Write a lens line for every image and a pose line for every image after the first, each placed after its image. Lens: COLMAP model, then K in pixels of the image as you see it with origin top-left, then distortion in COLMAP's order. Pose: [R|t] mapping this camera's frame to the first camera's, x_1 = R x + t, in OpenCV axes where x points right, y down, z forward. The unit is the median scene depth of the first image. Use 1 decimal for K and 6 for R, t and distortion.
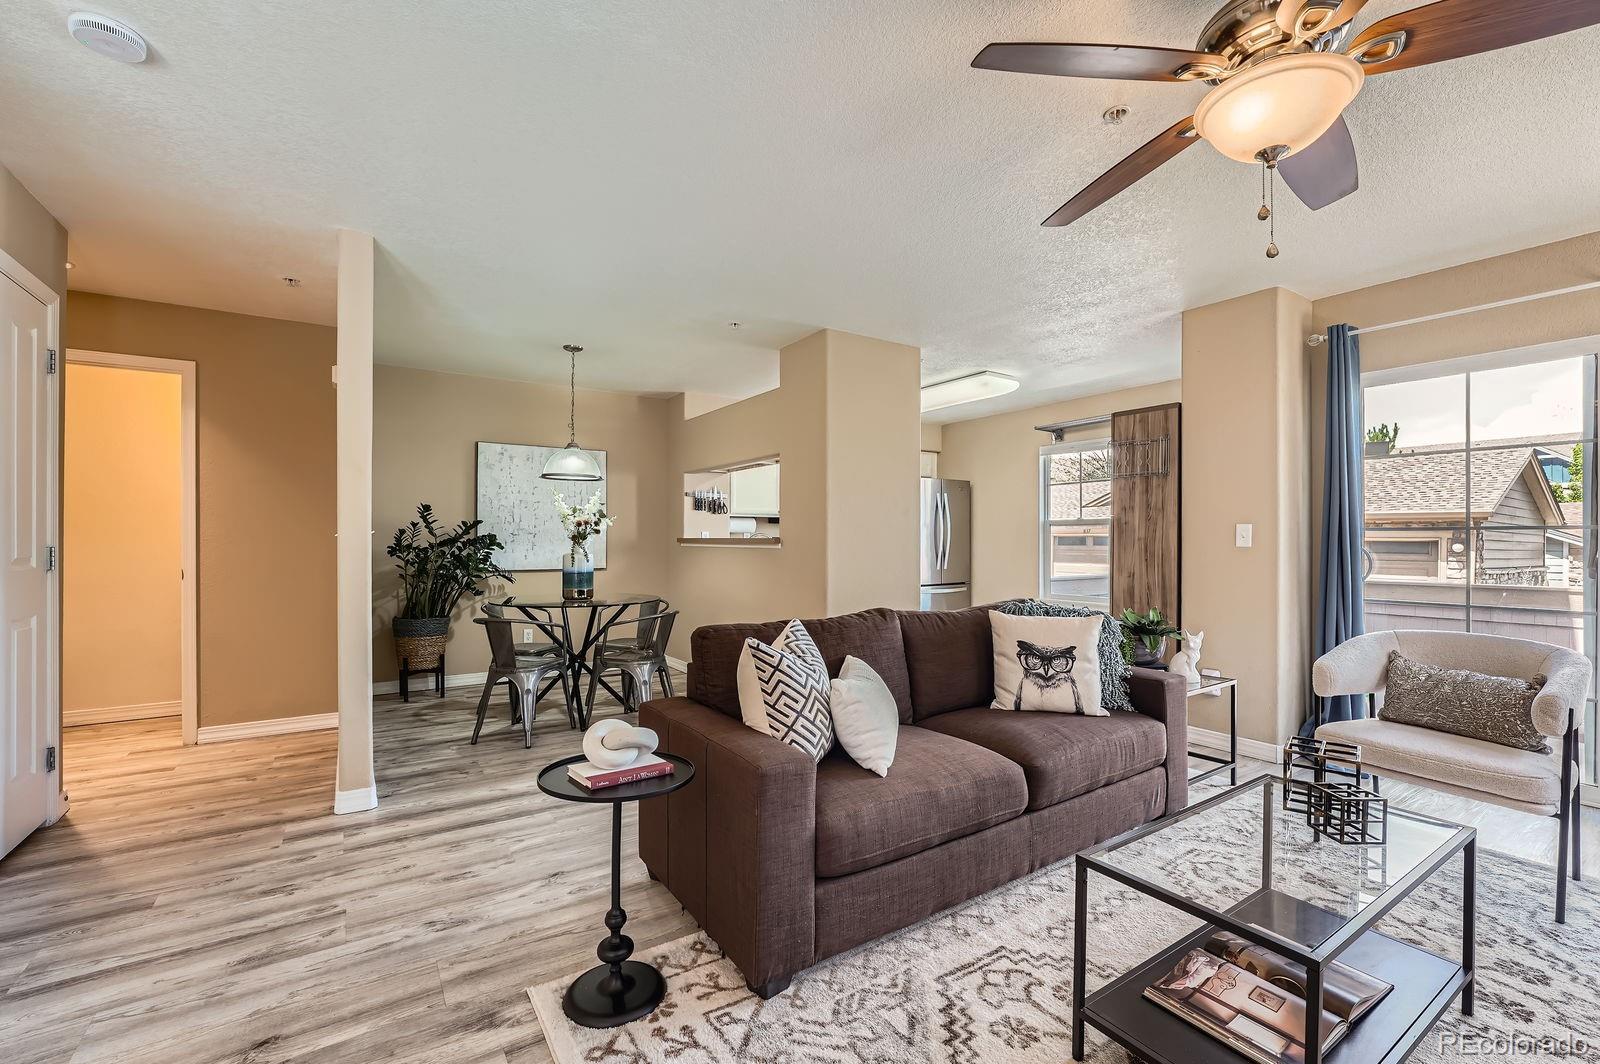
lens RADIAL K [[669.3, 0, 808.0], [0, 669.3, 538.4], [0, 0, 1]] dist [-0.009668, -0.000305]
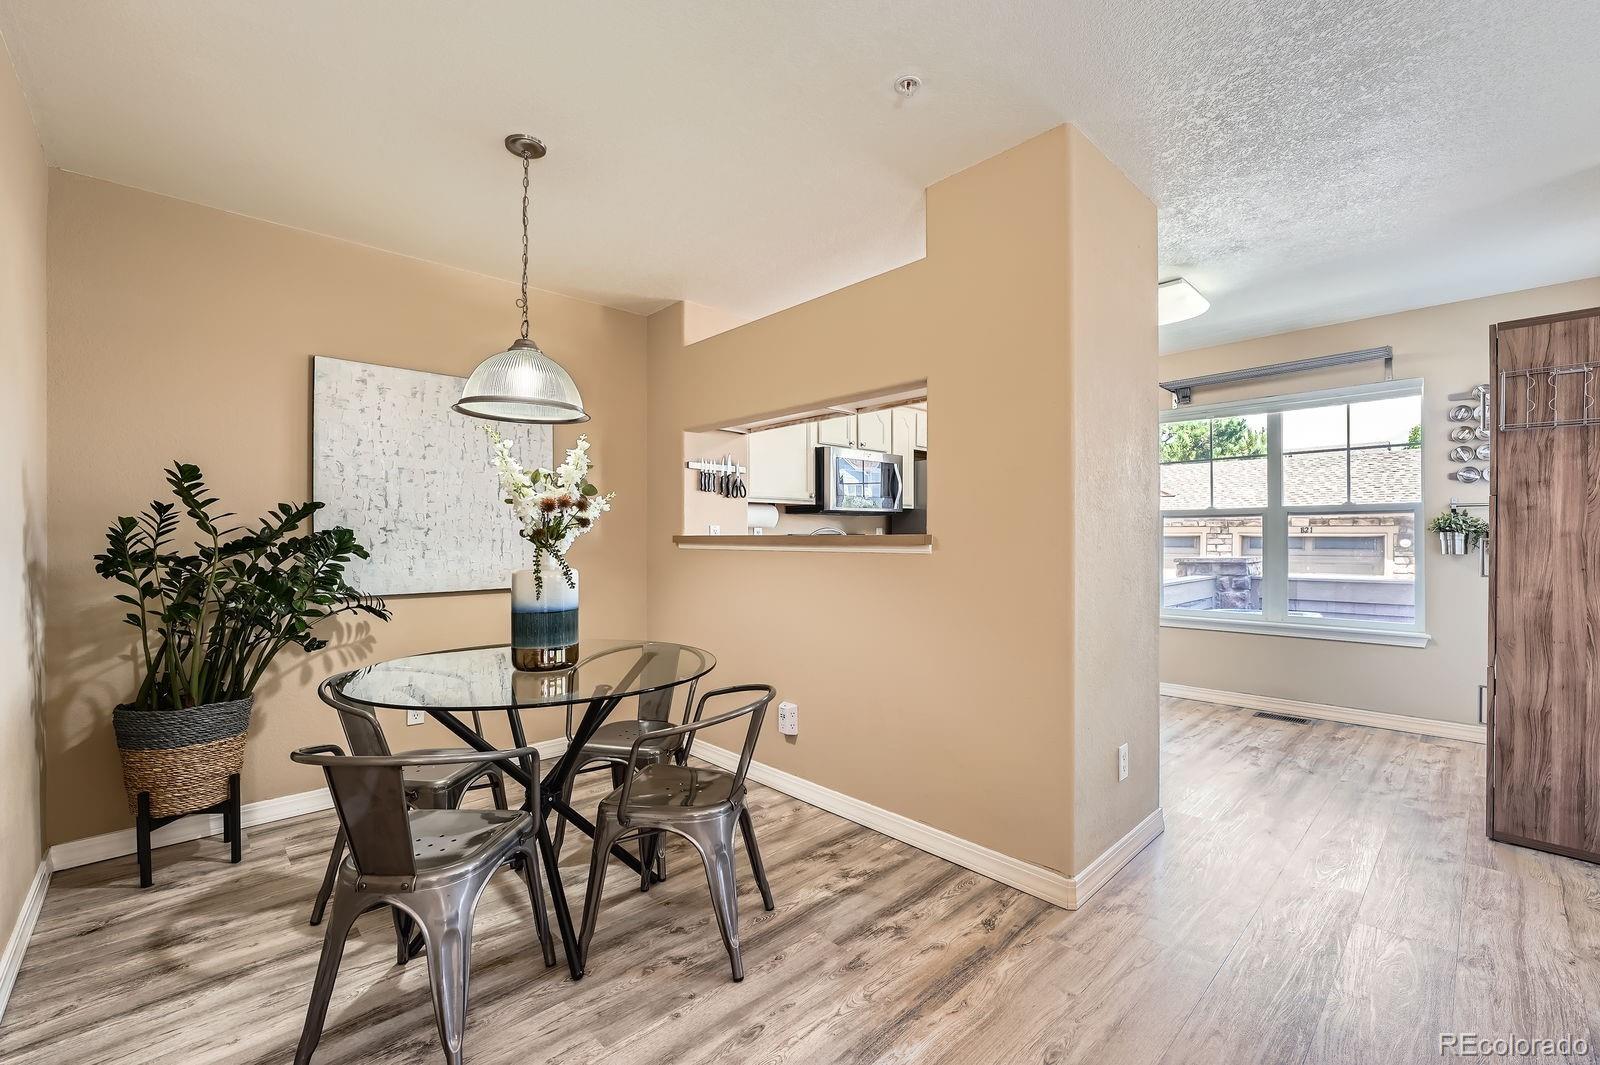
lens RADIAL K [[661.6, 0, 803.5], [0, 661.6, 537.1], [0, 0, 1]] dist [-0.013328, 0.001203]
pose [[0.985666, -0.003531, 0.168672, -0.218085], [0.003192, 0.999992, 0.002279, -0.000178], [-0.168679, -0.001708, 0.985670, 0.458637]]
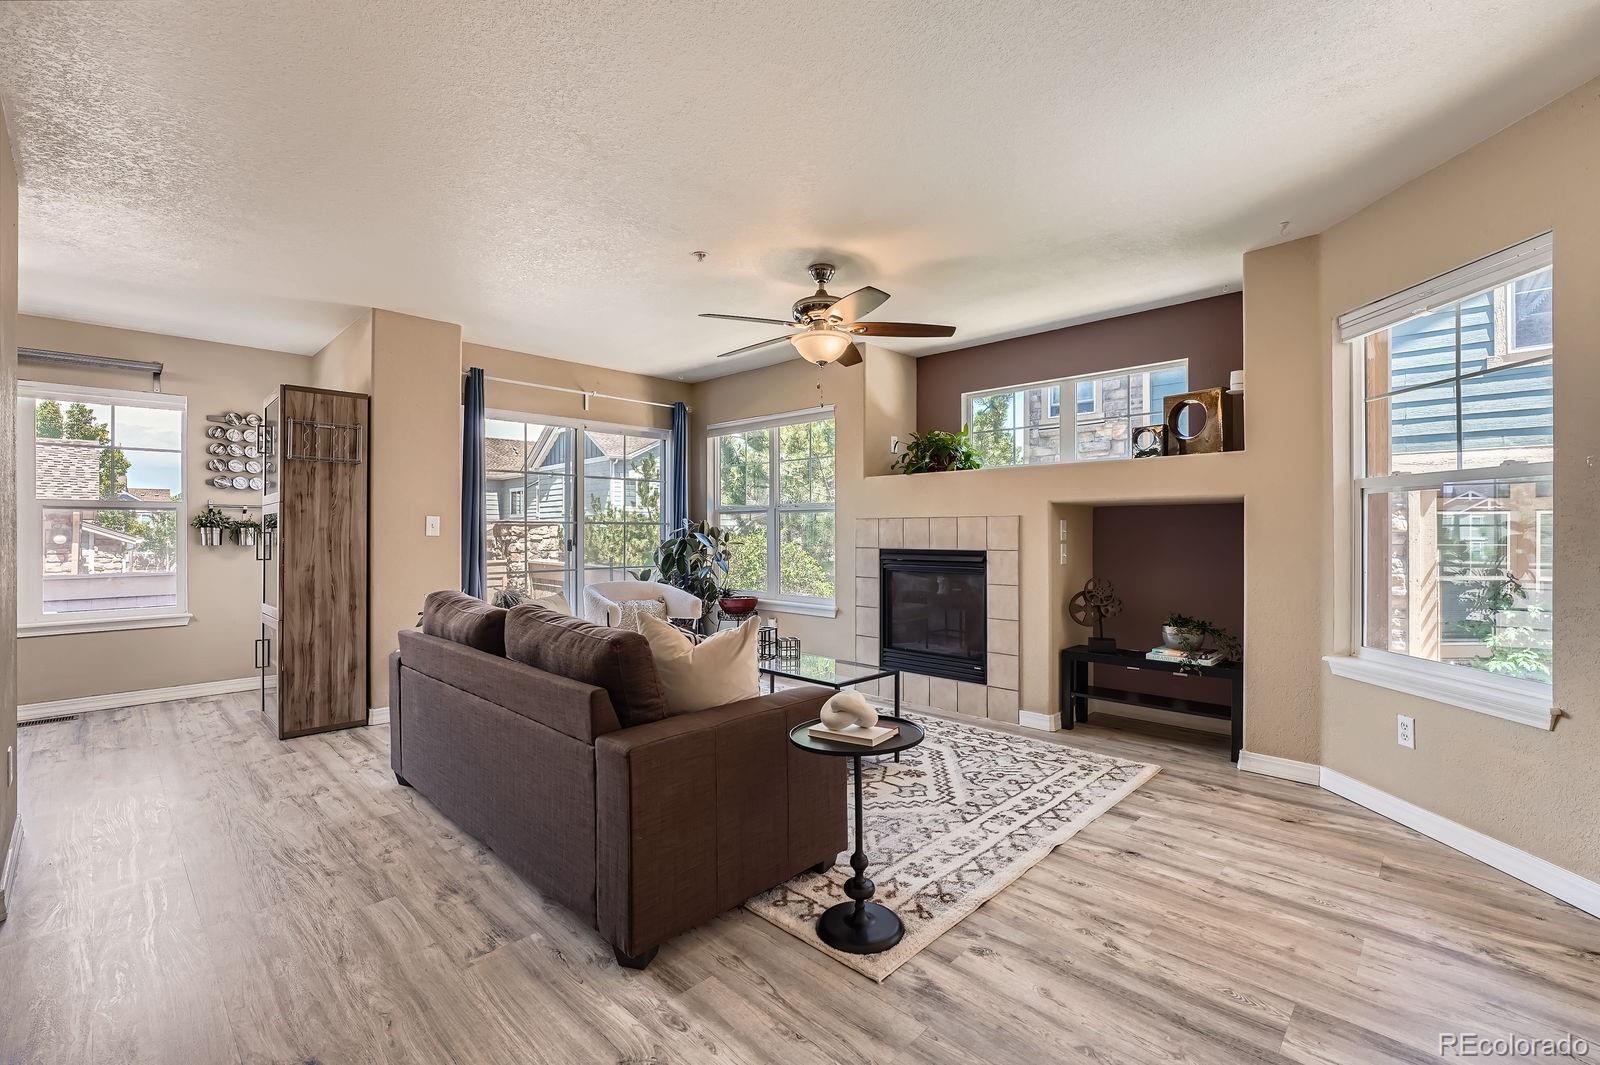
lens RADIAL K [[690.8, 0, 796.3], [0, 690.8, 528.4], [0, 0, 1]] dist [-0.000693, 0.000034]
pose [[-0.201643, 0.003793, 0.979452, -0.483557], [-0.001489, 0.999990, -0.004179, 0.002403], [-0.979458, -0.002302, -0.201636, 0.456648]]
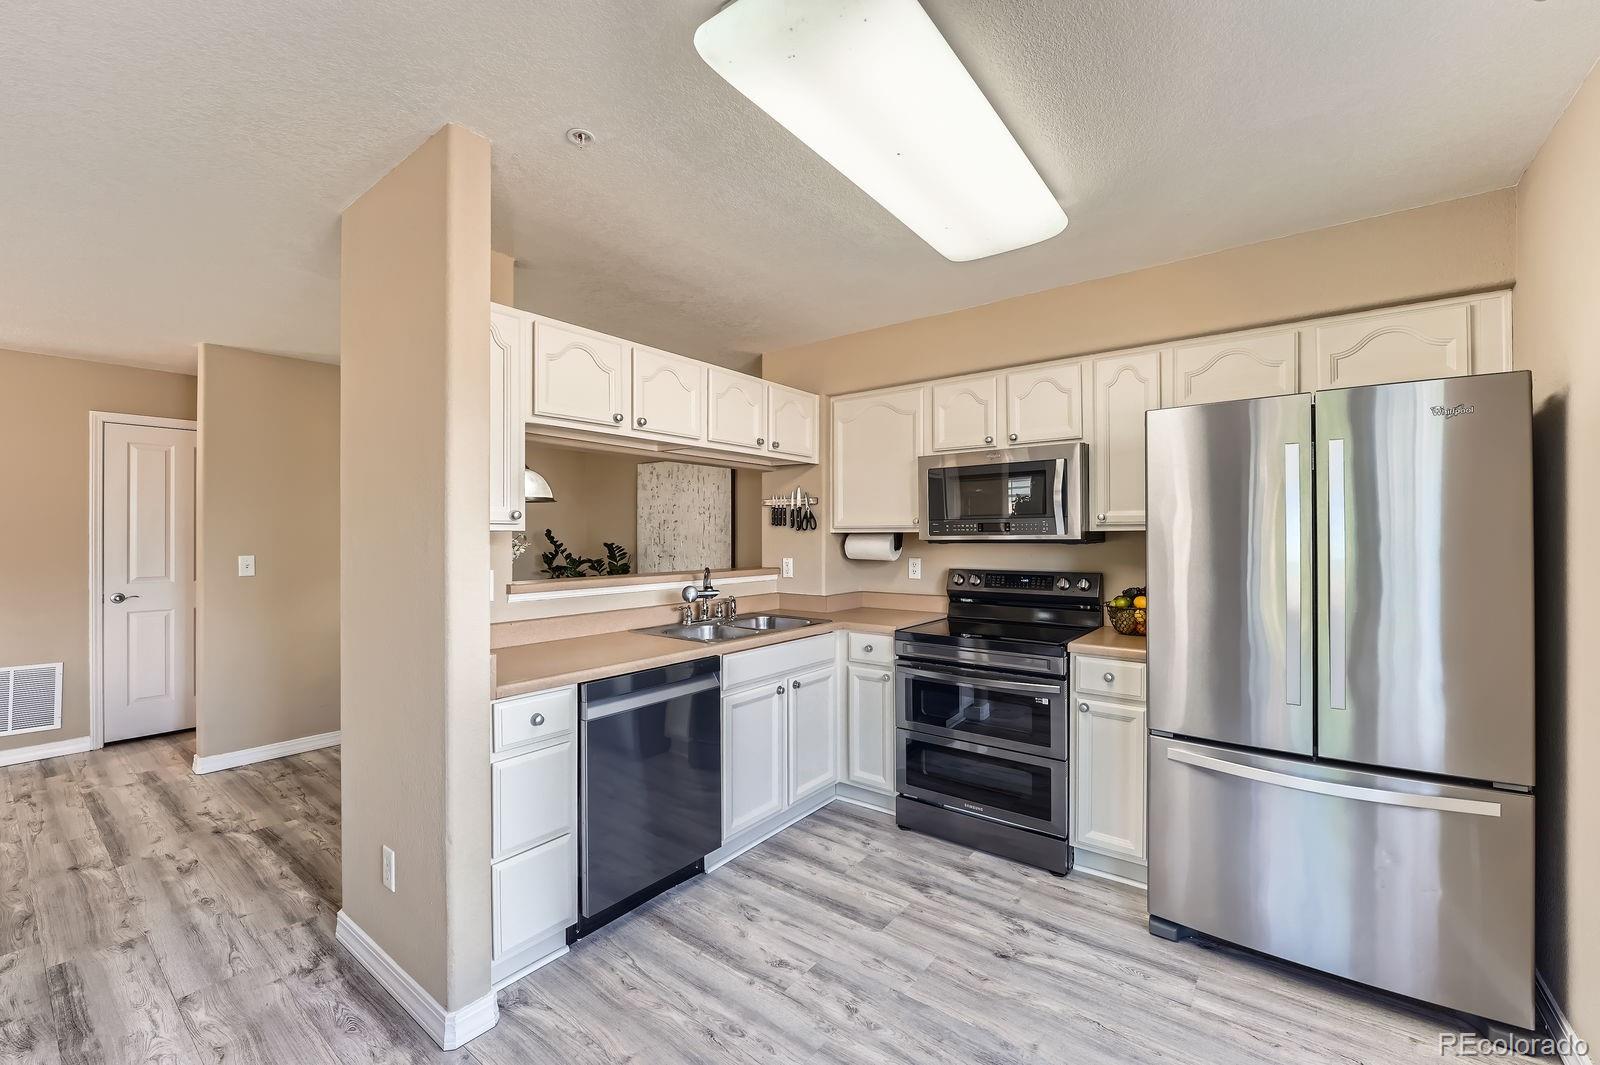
lens RADIAL K [[648.2, 0, 814.6], [0, 648.2, 534.8], [0, 0, 1]] dist [-0.013448, 0.000218]
pose [[0.328066, -0.001888, -0.944653, 0.557787], [0.003694, 0.999993, -0.000716, -0.040052], [0.944648, -0.003255, 0.328070, 1.014531]]
